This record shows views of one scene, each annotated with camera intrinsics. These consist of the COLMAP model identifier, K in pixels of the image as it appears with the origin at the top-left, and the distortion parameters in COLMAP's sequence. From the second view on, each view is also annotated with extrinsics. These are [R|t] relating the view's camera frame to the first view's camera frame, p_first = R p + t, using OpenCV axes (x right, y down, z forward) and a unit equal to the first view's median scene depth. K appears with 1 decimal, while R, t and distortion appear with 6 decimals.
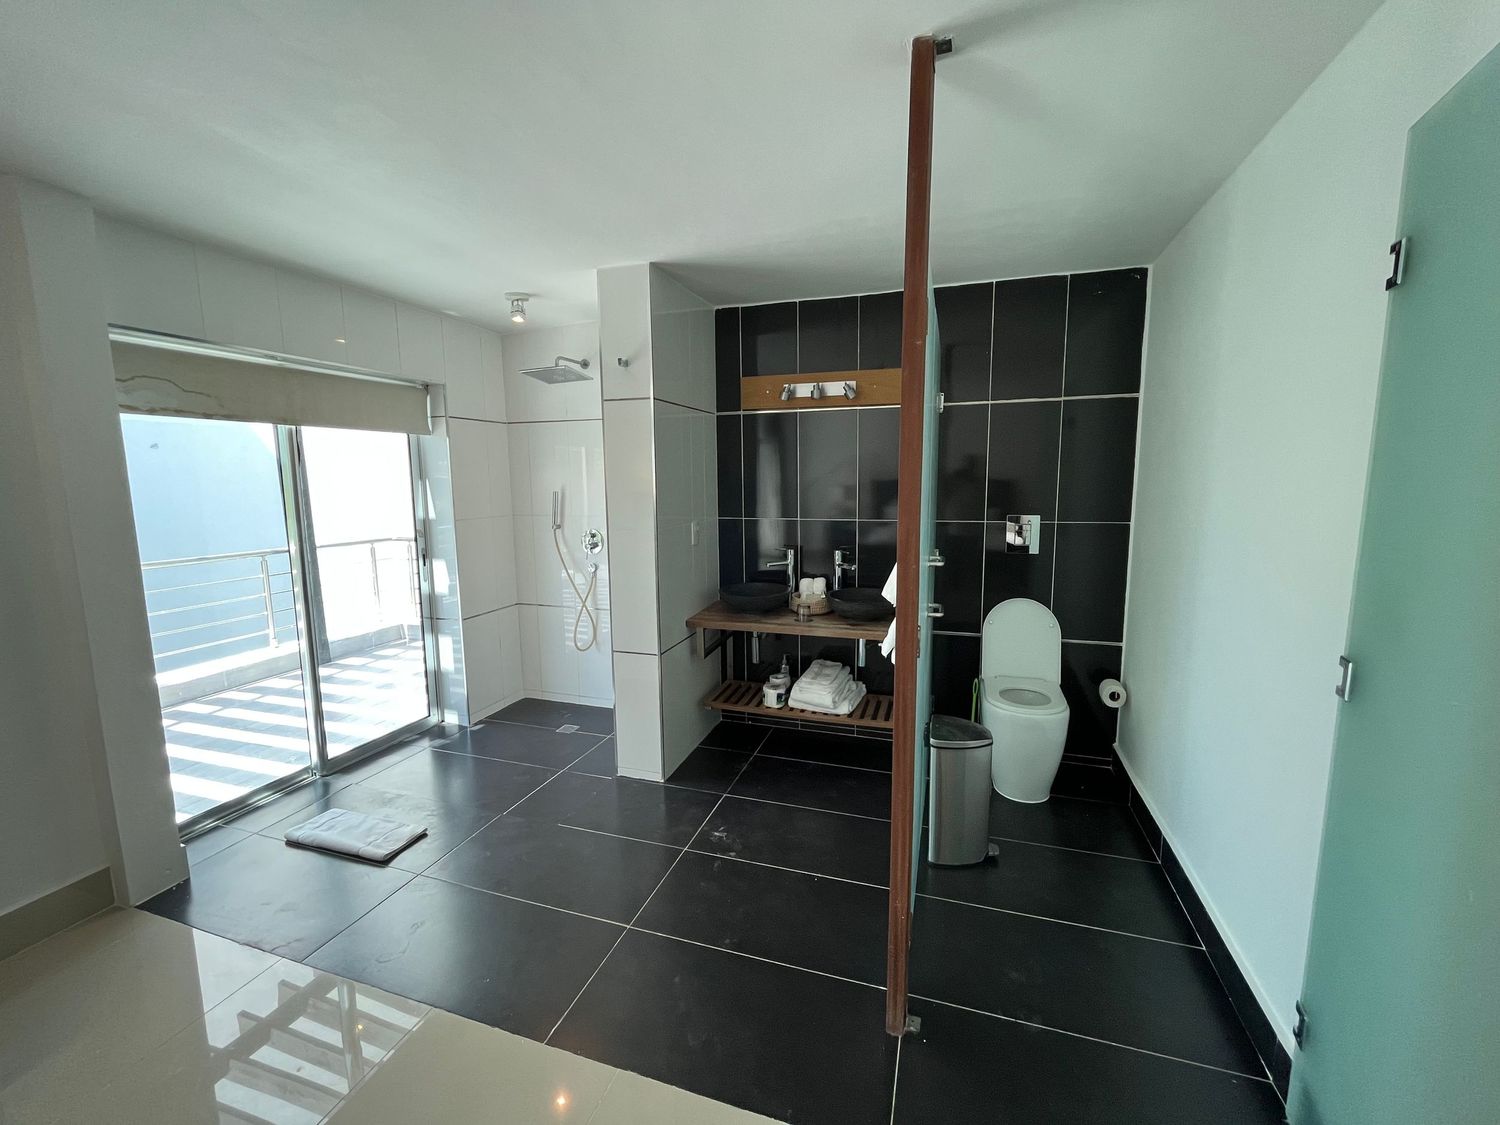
lens RADIAL K [[612.6, 0, 756.1], [0, 612.6, 562.2], [0, 0, 1]] dist [-0.000064, -0.001144]
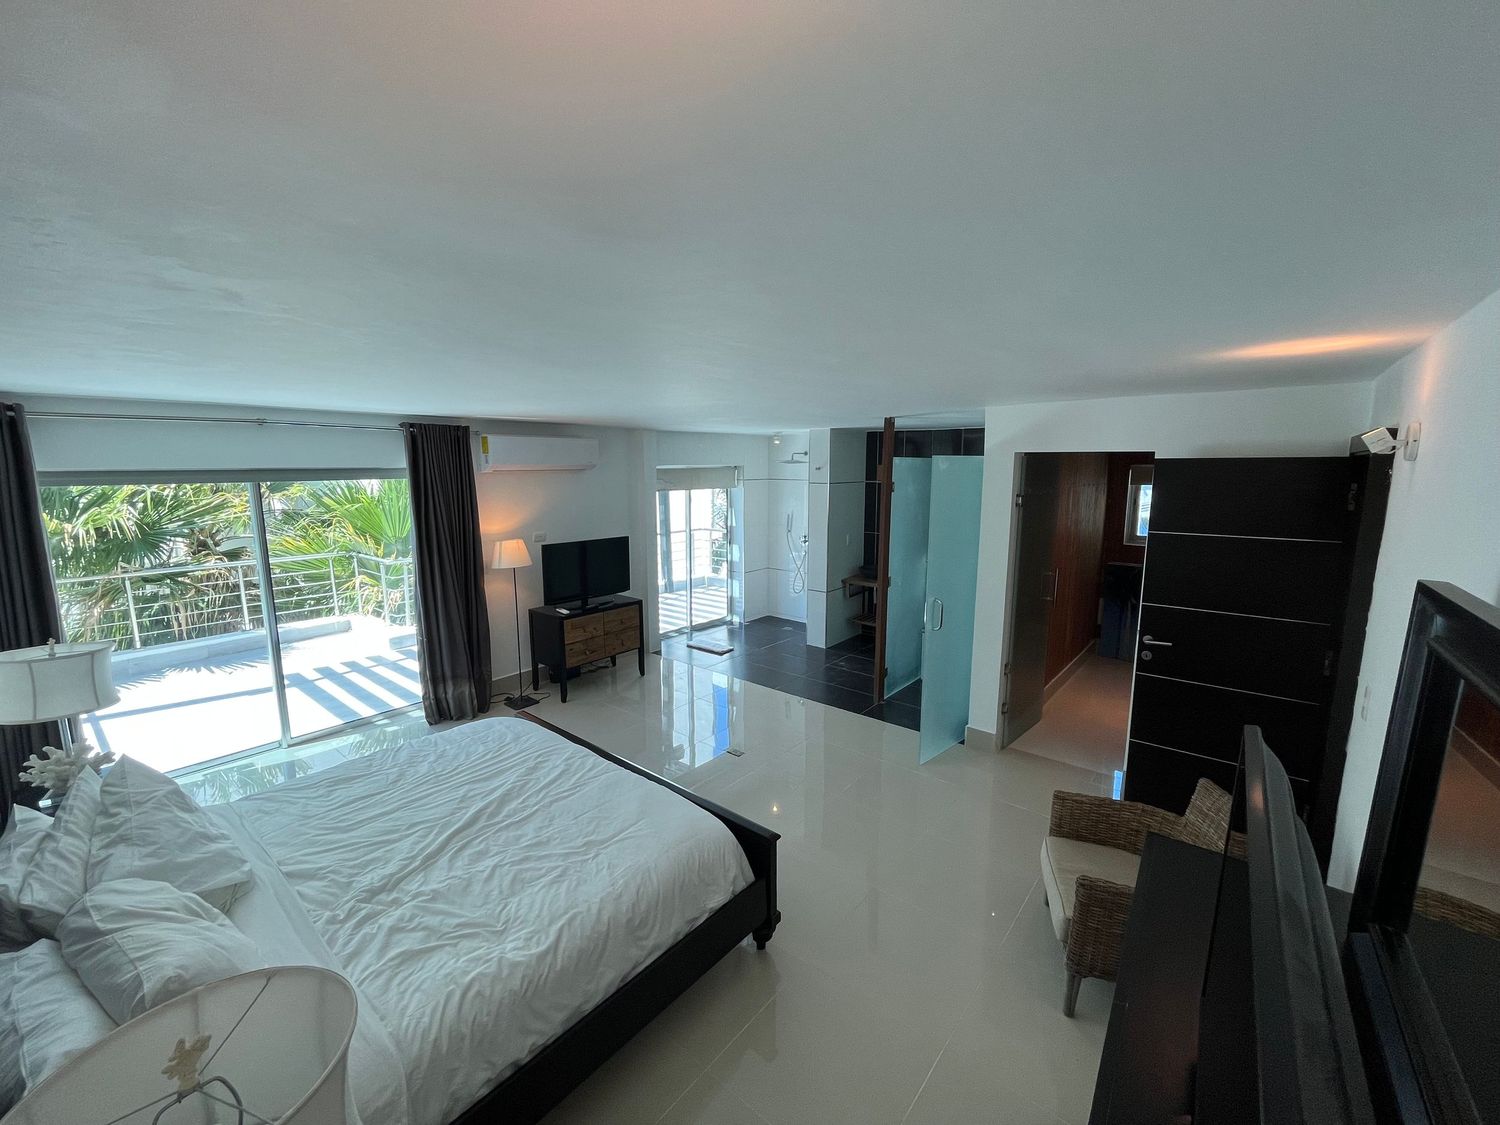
lens RADIAL K [[612.6, 0, 750.9], [0, 612.6, 565.7], [0, 0, 1]] dist [-0.000064, -0.001144]
pose [[0.926570, 0.067839, -0.369955, 0.351102], [-0.058676, 0.997629, 0.035978, -0.012163], [0.371518, -0.011628, 0.928353, -1.028138]]
